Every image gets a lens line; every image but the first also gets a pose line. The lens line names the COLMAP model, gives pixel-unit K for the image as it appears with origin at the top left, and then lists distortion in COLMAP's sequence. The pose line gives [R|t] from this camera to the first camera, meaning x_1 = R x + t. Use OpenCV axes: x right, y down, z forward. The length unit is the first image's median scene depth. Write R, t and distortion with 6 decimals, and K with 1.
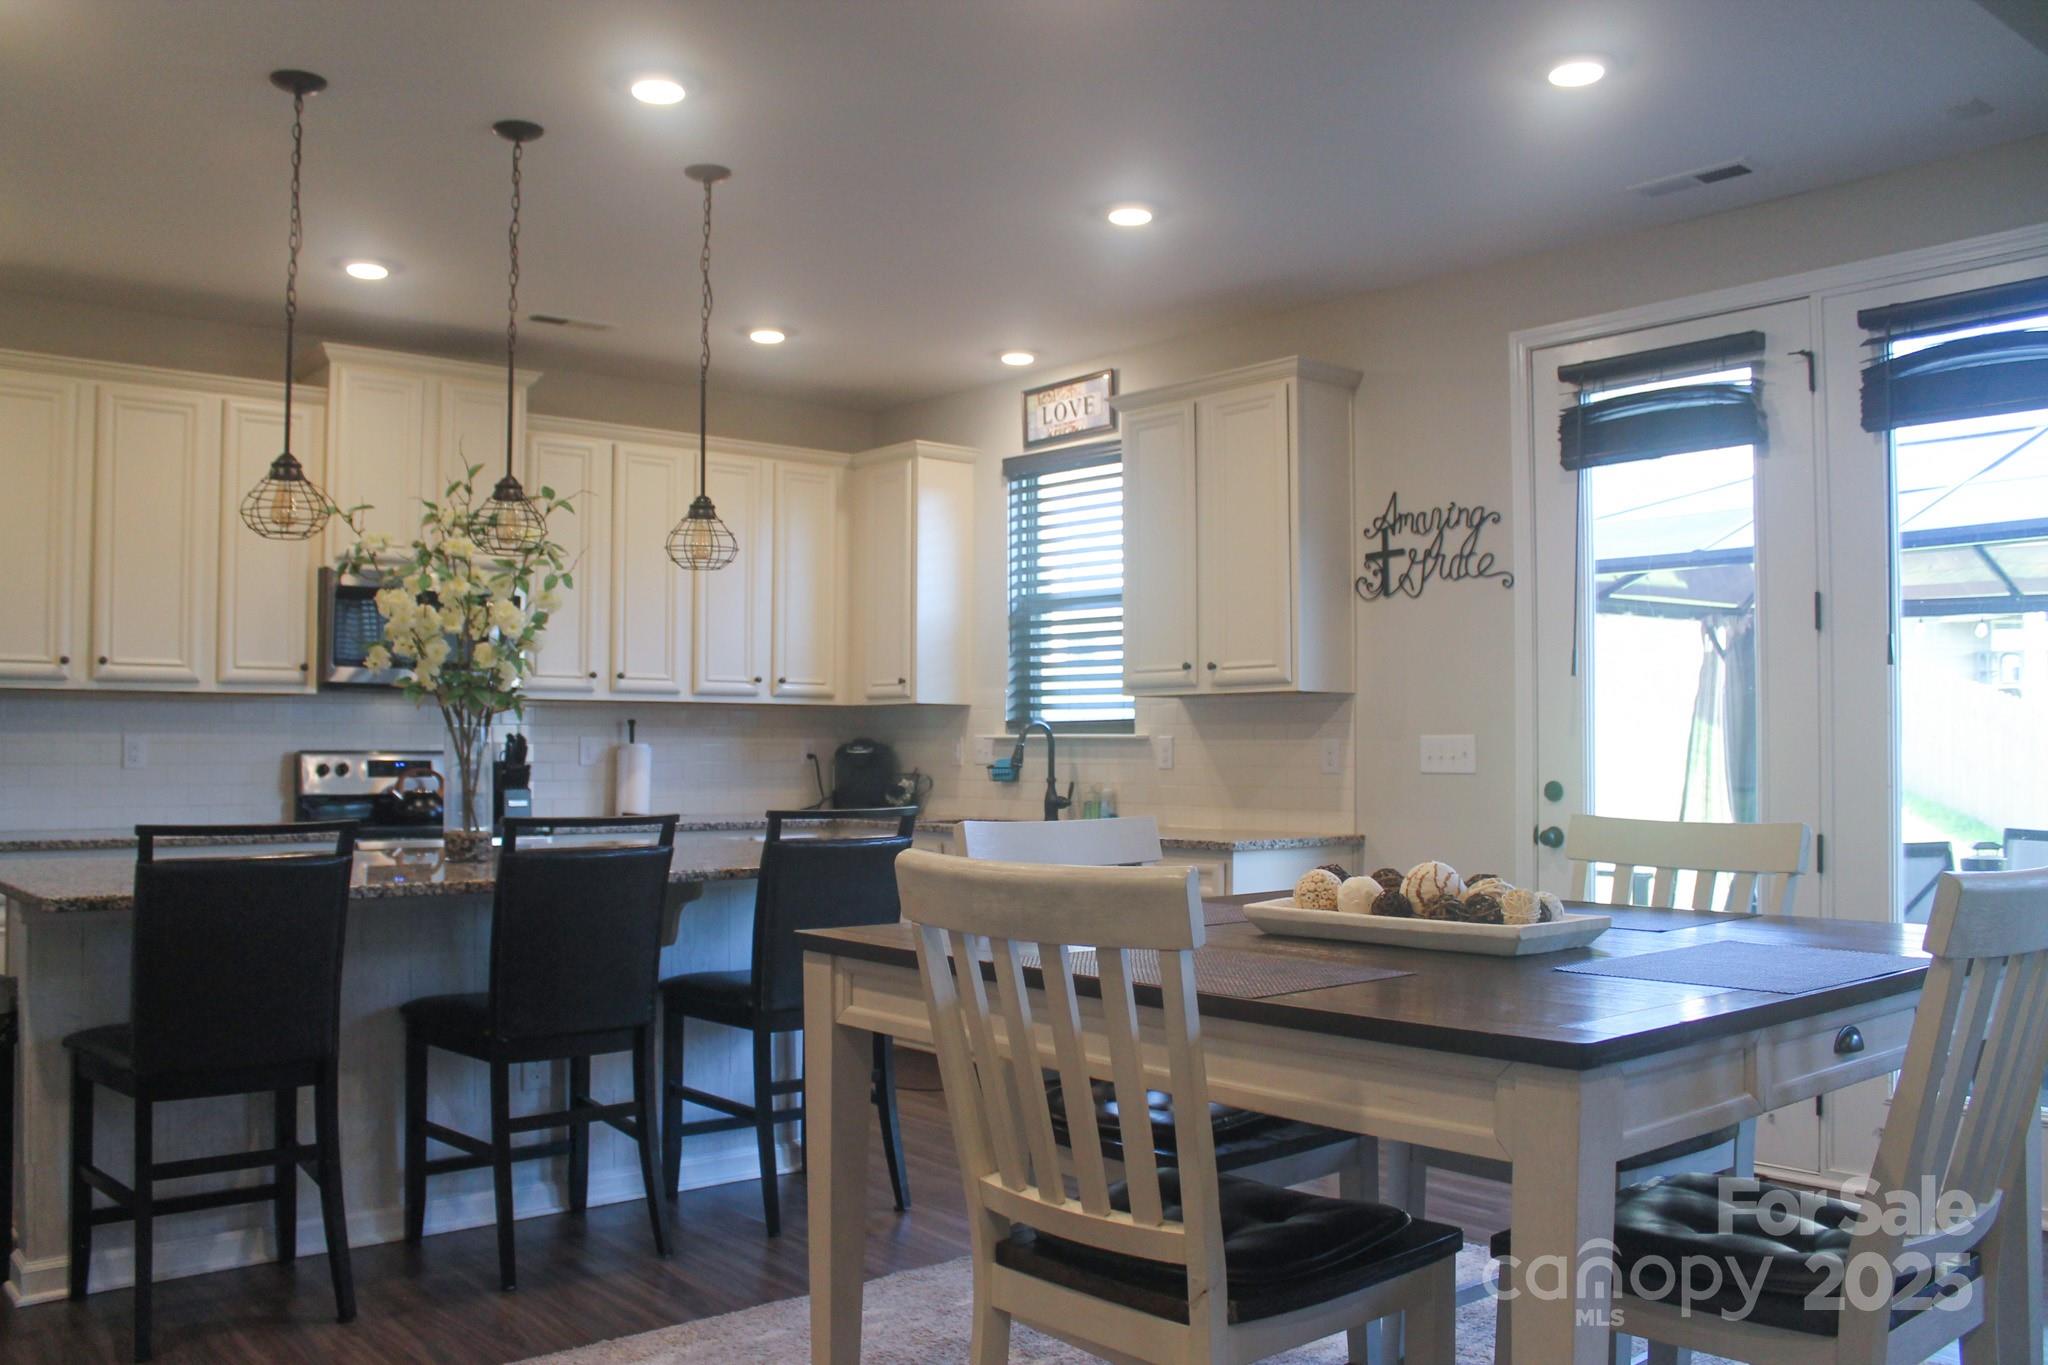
lens RADIAL K [[1738.5, 0, 1024.0], [0, 1738.5, 682.5], [0, 0, 1]] dist [-0.162876, 0.144074]
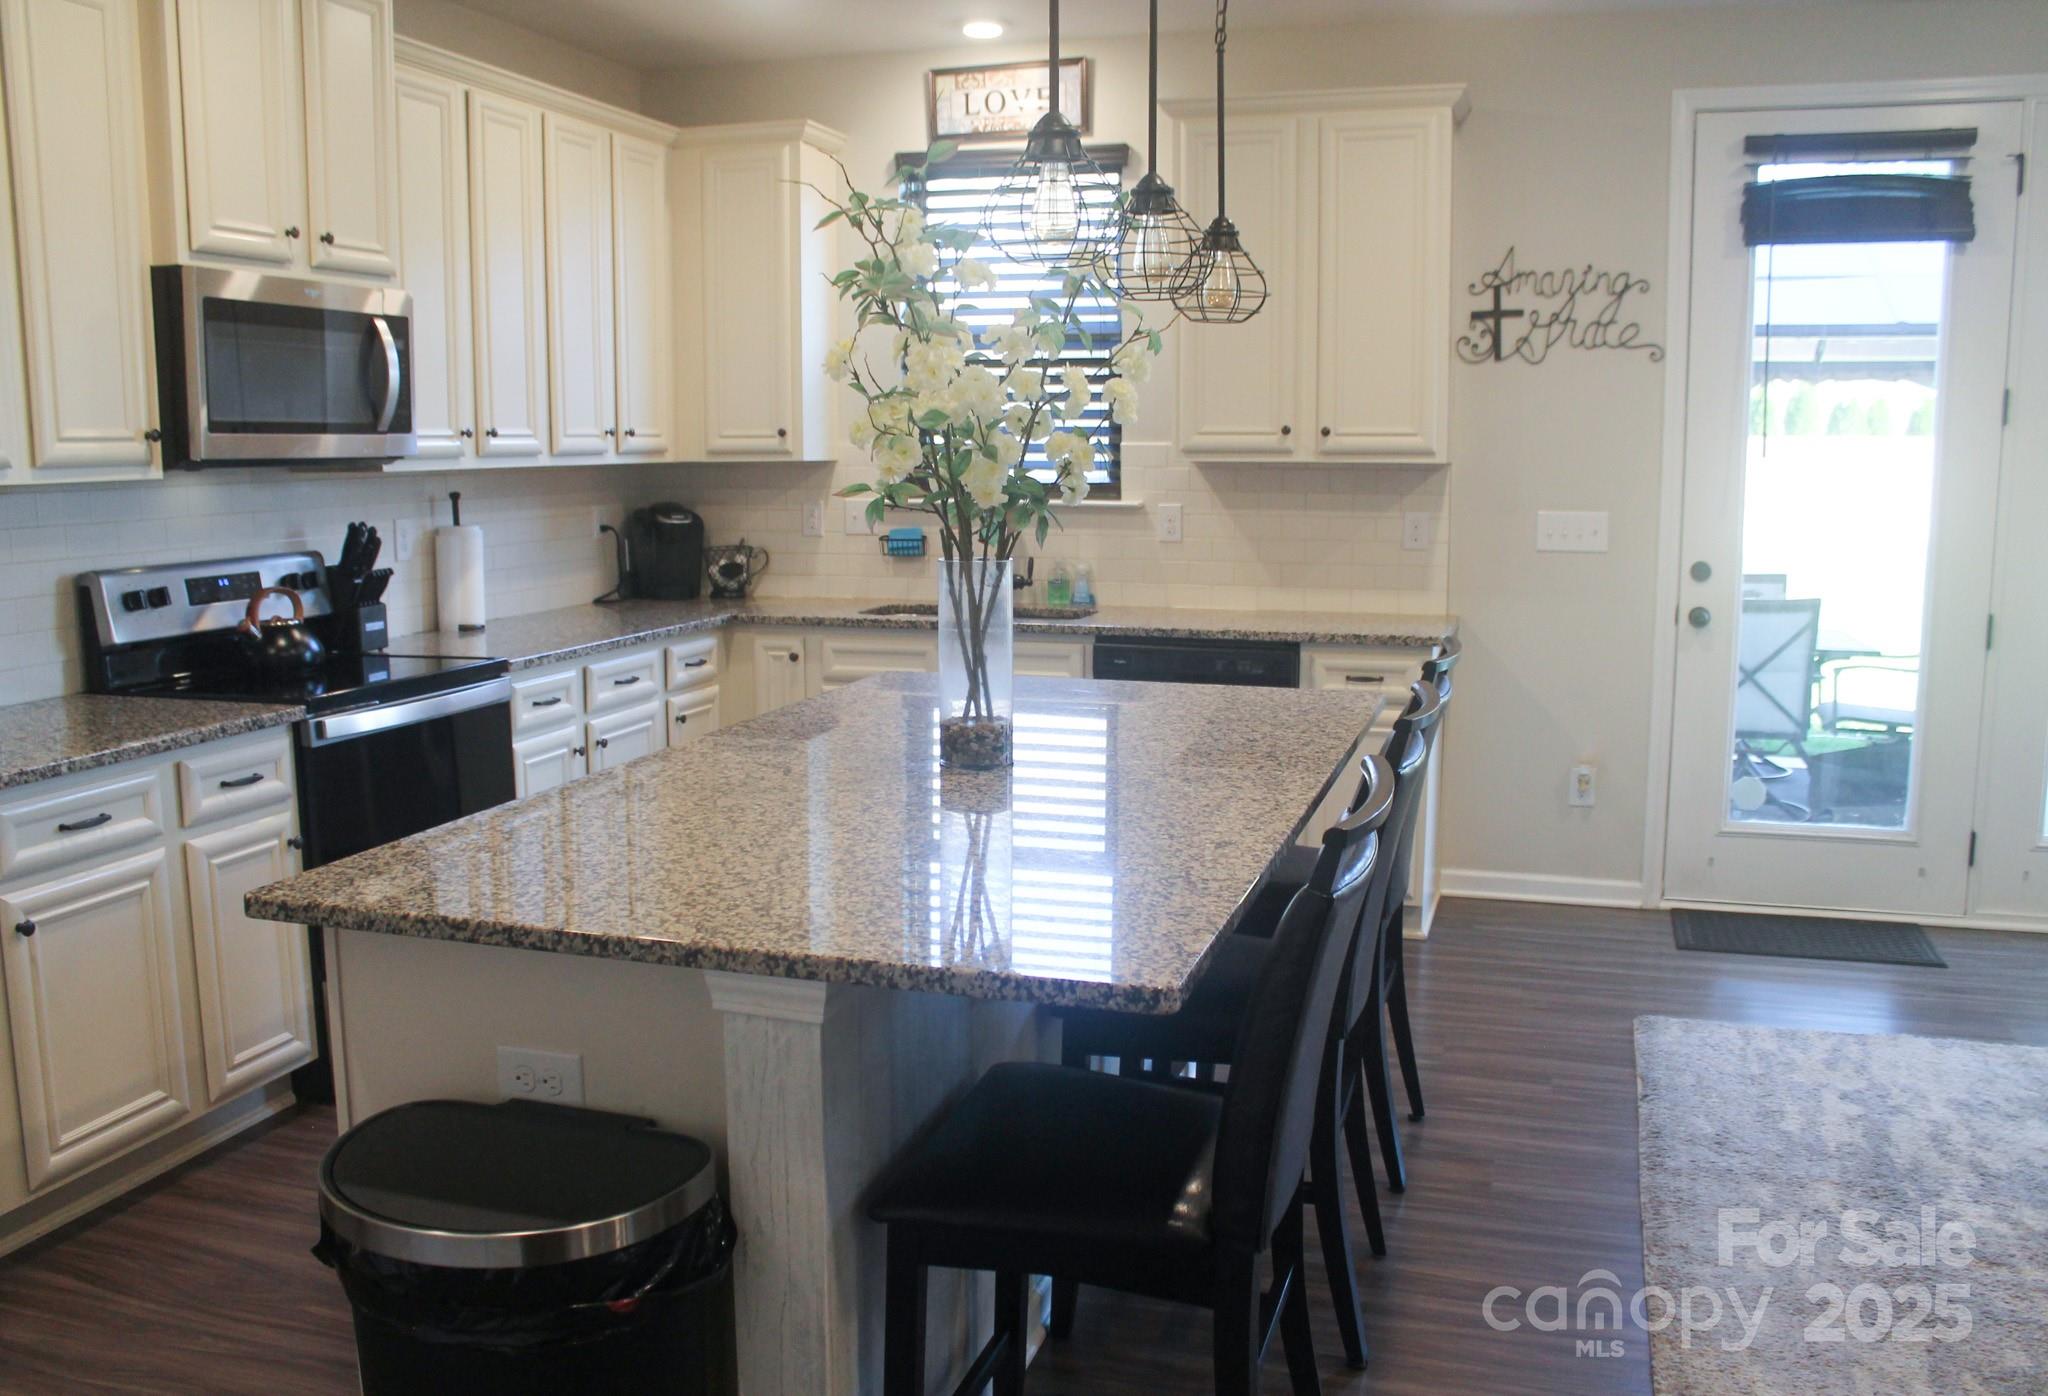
lens RADIAL K [[1777.5, 0, 1054.3], [0, 1777.5, 708.8], [0, 0, 1]] dist [-0.167991, 0.173200]
pose [[0.835793, -0.083115, 0.542718, -0.509900], [-0.019676, 0.983307, 0.180890, -0.030833], [-0.548693, -0.161865, 0.820205, 0.326249]]
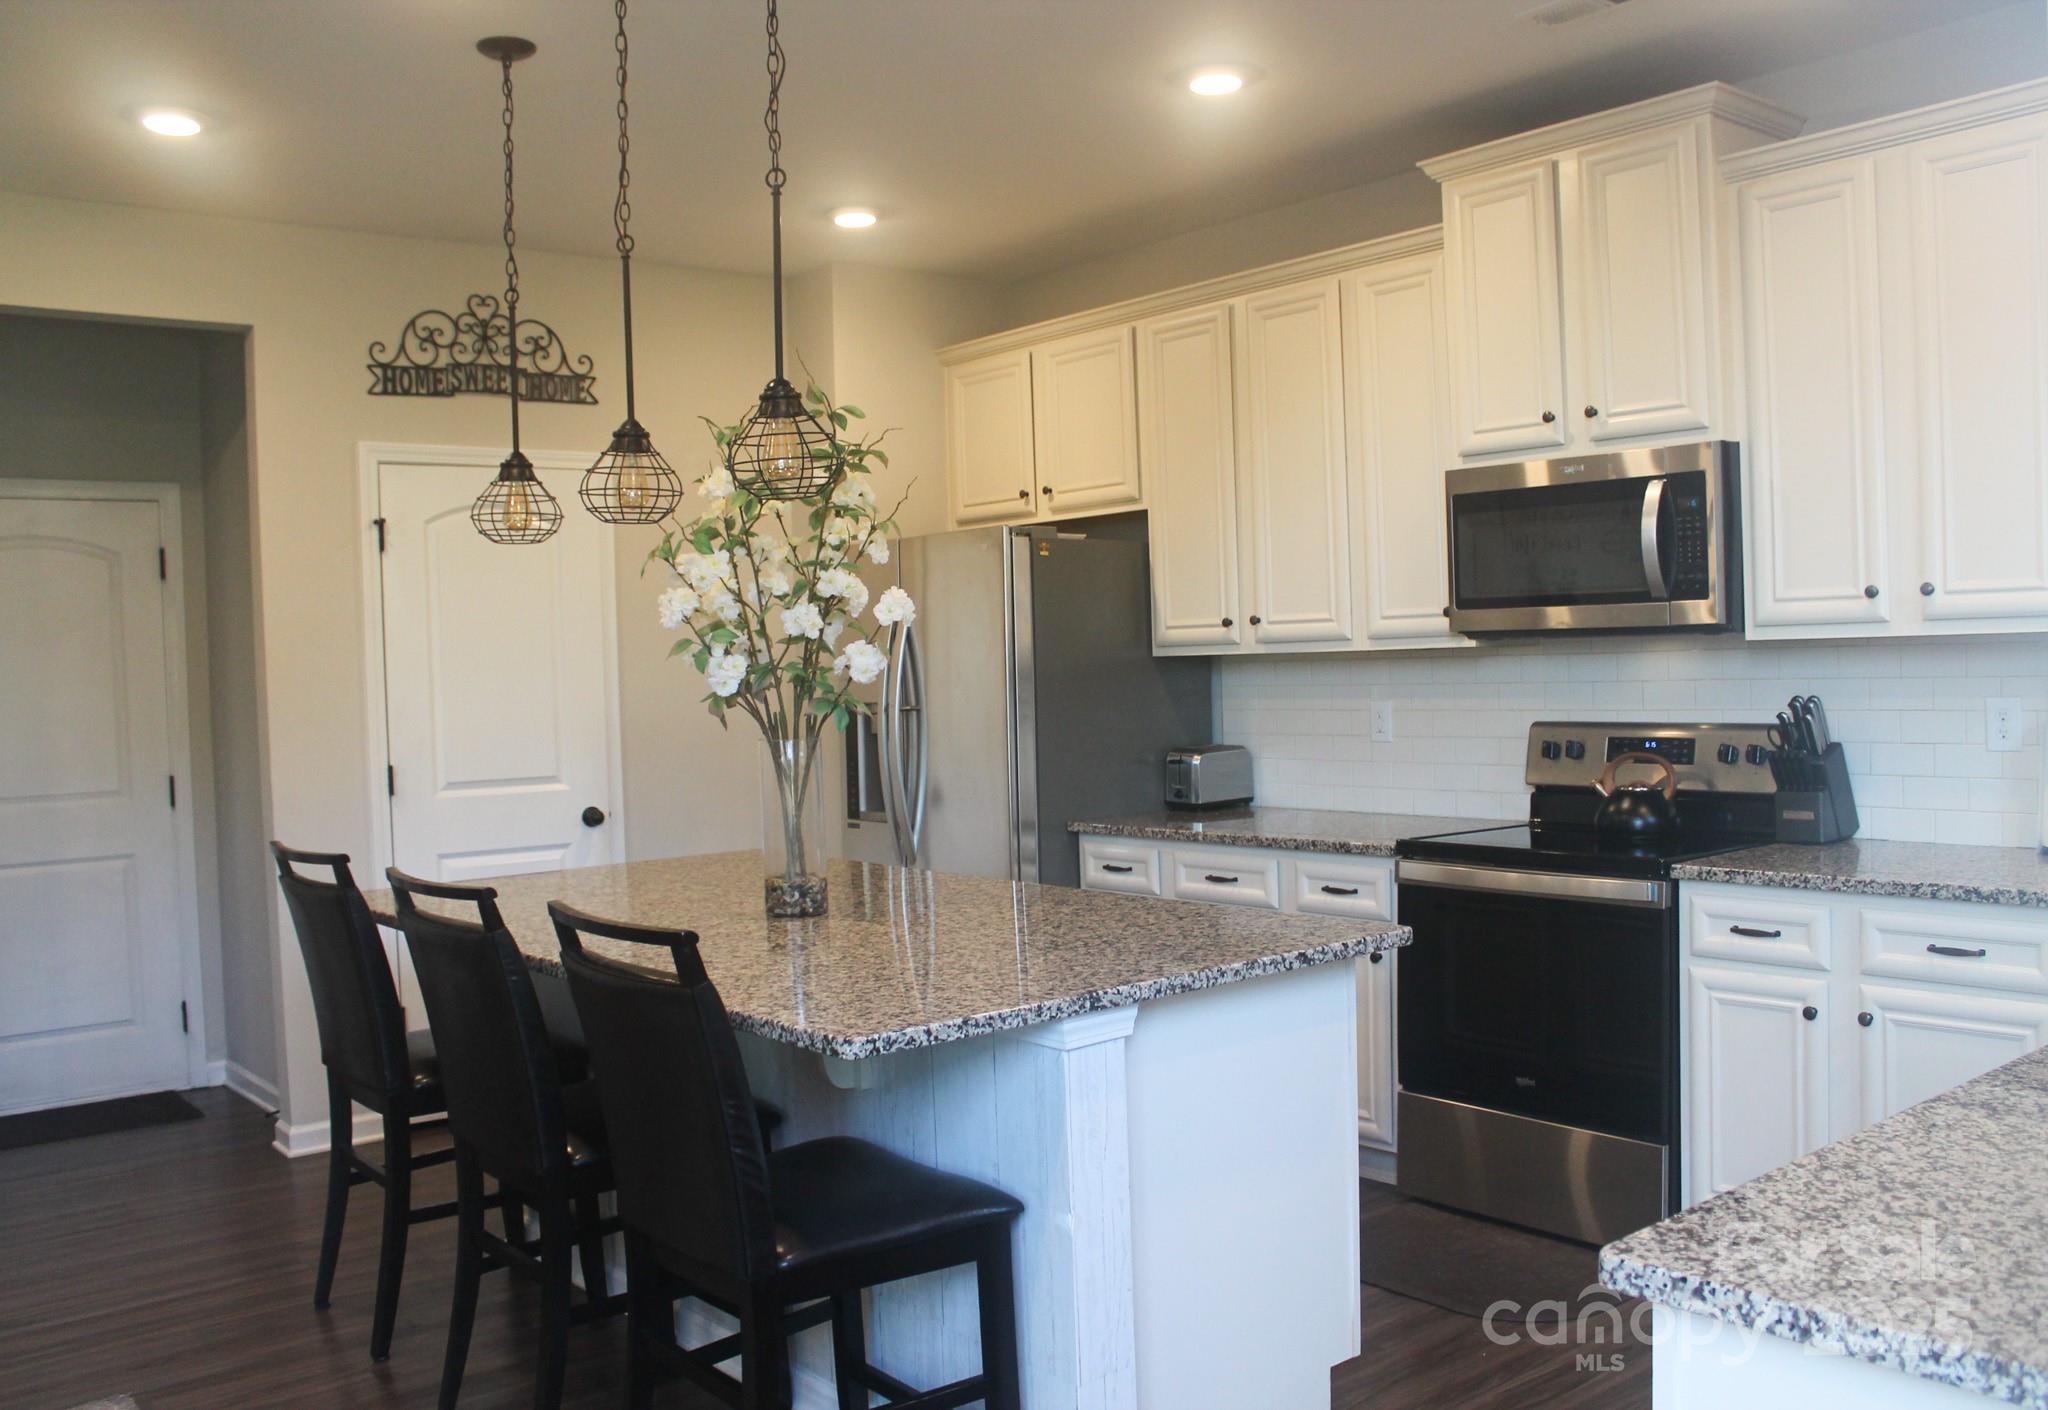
lens RADIAL K [[1835.9, 0, 1024.1], [0, 1835.9, 675.4], [0, 0, 1]] dist [-0.101224, -0.001688]
pose [[-0.027941, 0.008399, -0.999574, 0.376147], [0.065899, 0.997805, 0.006542, 0.000989], [0.997435, -0.065689, -0.028433, 0.863366]]
